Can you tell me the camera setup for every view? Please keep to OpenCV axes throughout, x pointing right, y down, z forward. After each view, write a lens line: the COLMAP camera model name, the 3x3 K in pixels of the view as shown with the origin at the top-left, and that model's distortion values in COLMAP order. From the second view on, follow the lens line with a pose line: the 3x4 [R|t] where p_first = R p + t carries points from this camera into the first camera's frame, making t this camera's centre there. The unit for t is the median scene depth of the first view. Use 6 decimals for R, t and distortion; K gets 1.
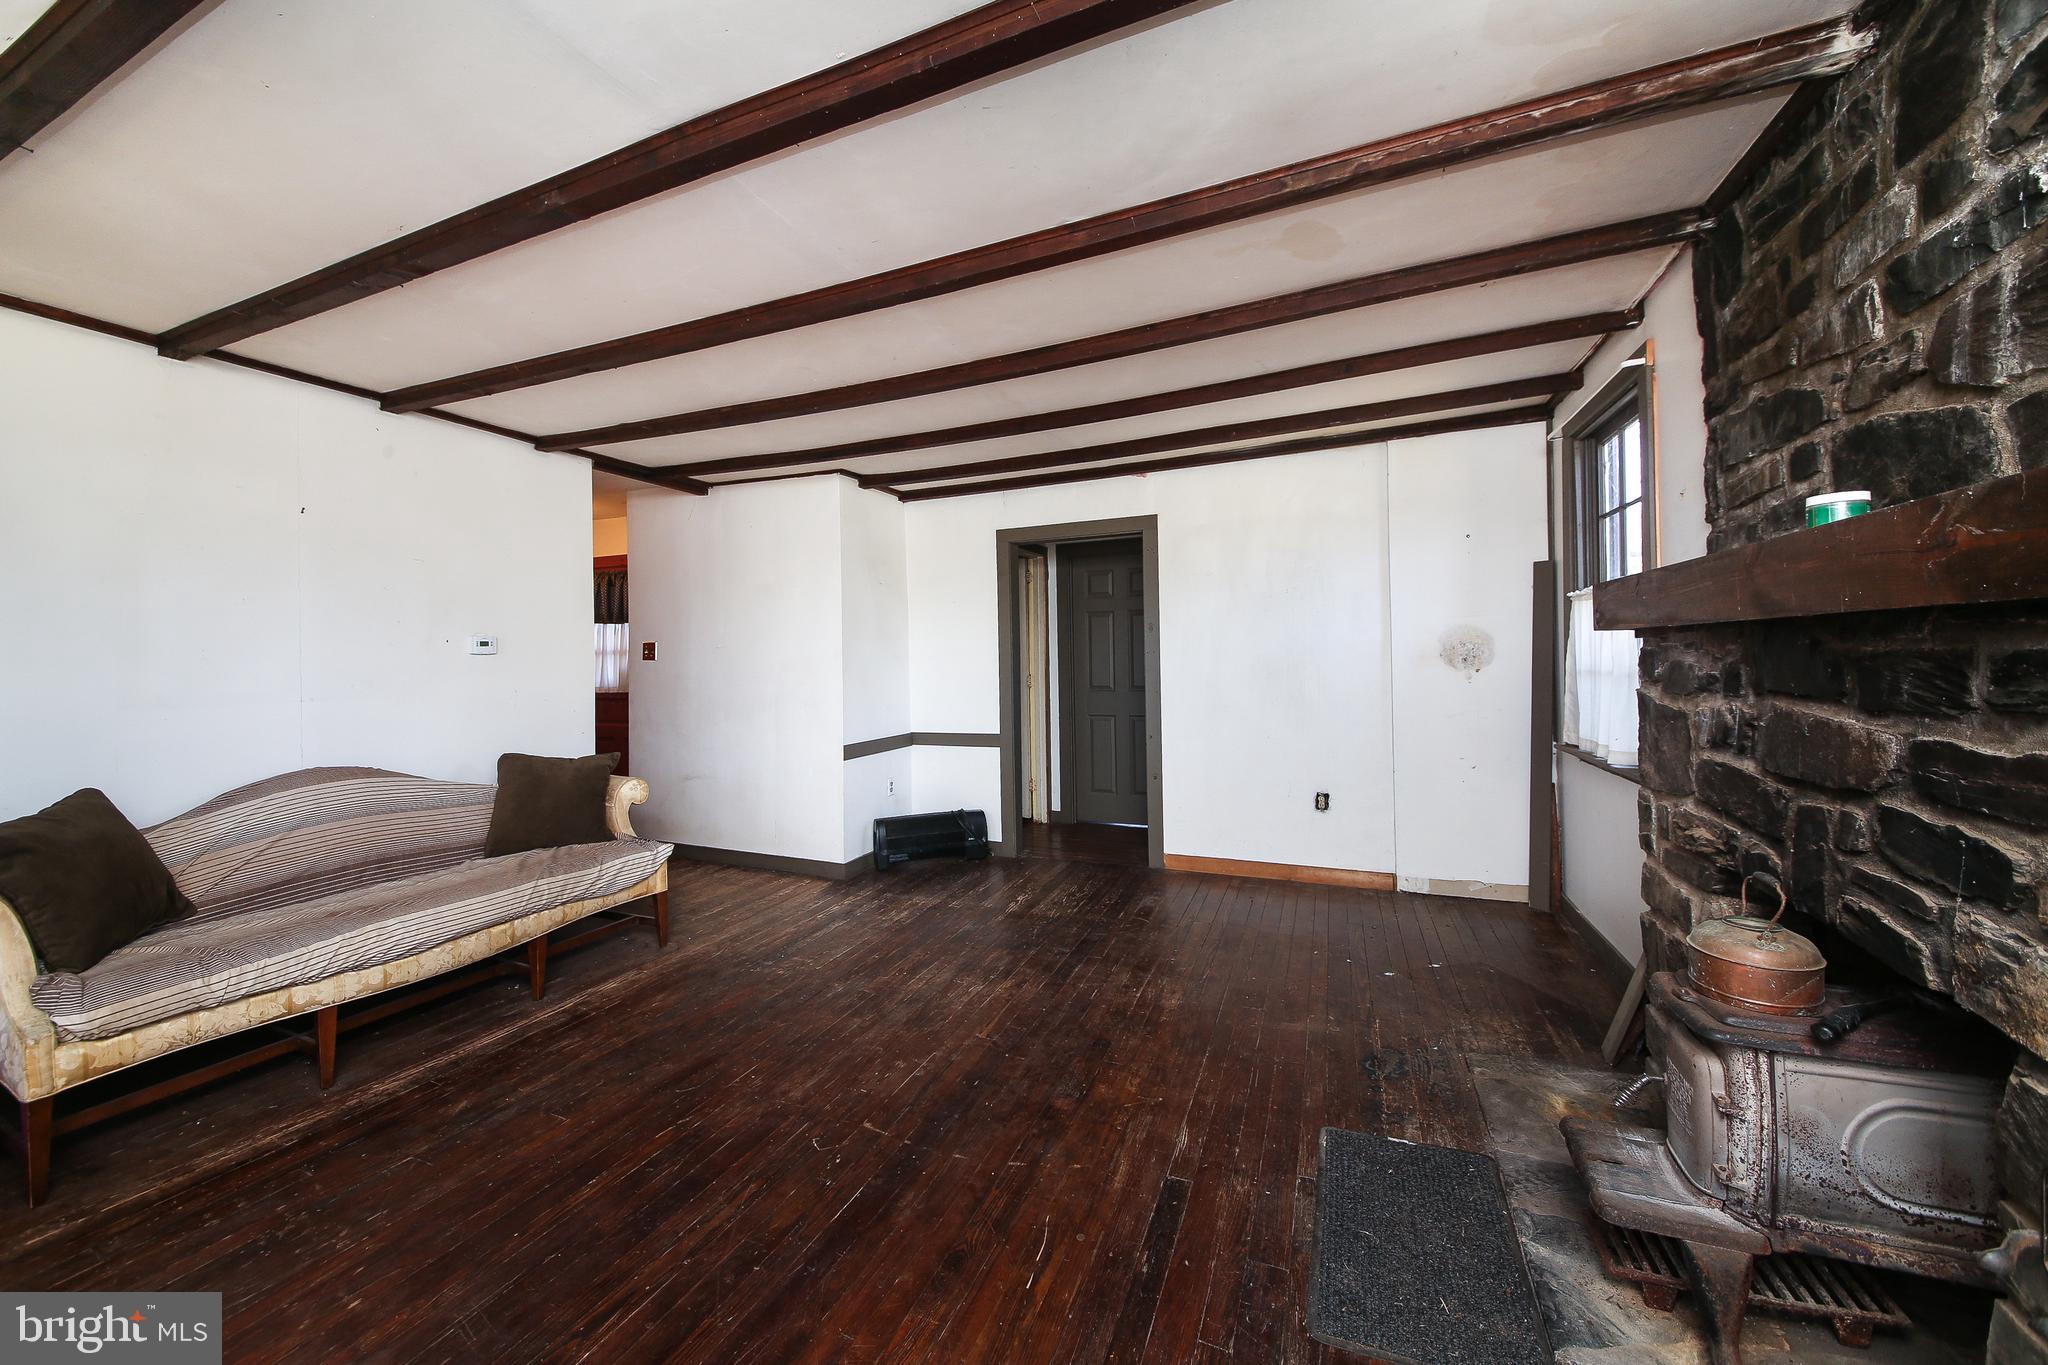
lens RADIAL K [[796.7, 0, 1018.8], [0, 796.7, 655.4], [0, 0, 1]] dist [0.000186, -0.005354]
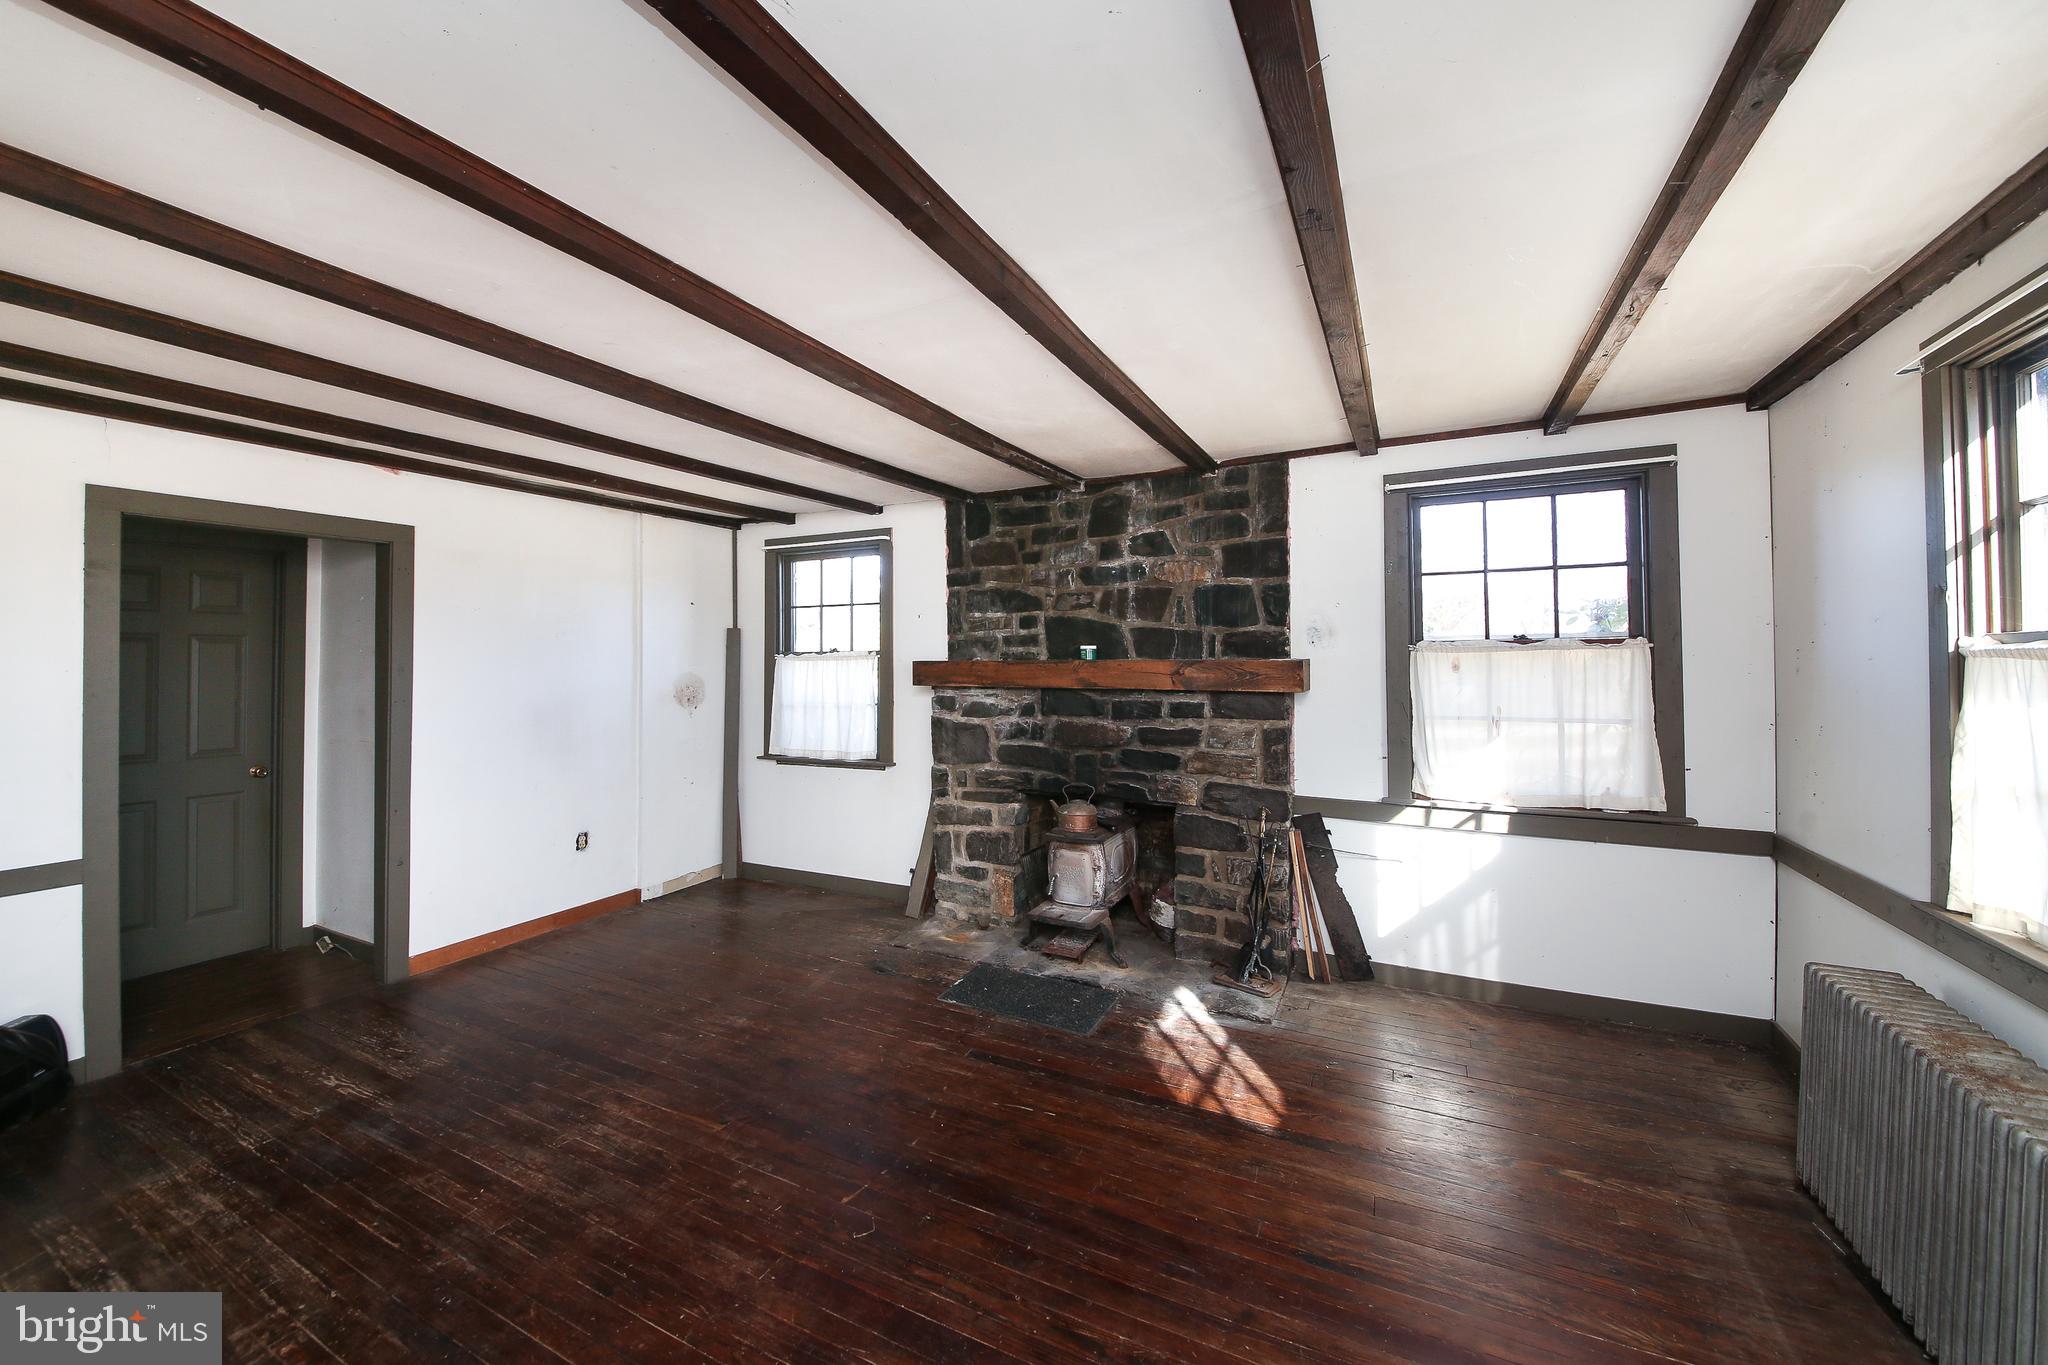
lens RADIAL K [[773.7, 0, 1017.4], [0, 773.7, 642.3], [0, 0, 1]] dist [0.033147, -0.020600]
pose [[0.049461, 0.039370, 0.998000, -0.861995], [-0.000736, 0.999224, -0.039382, -0.049143], [-0.998776, 0.001213, 0.049451, 0.537481]]
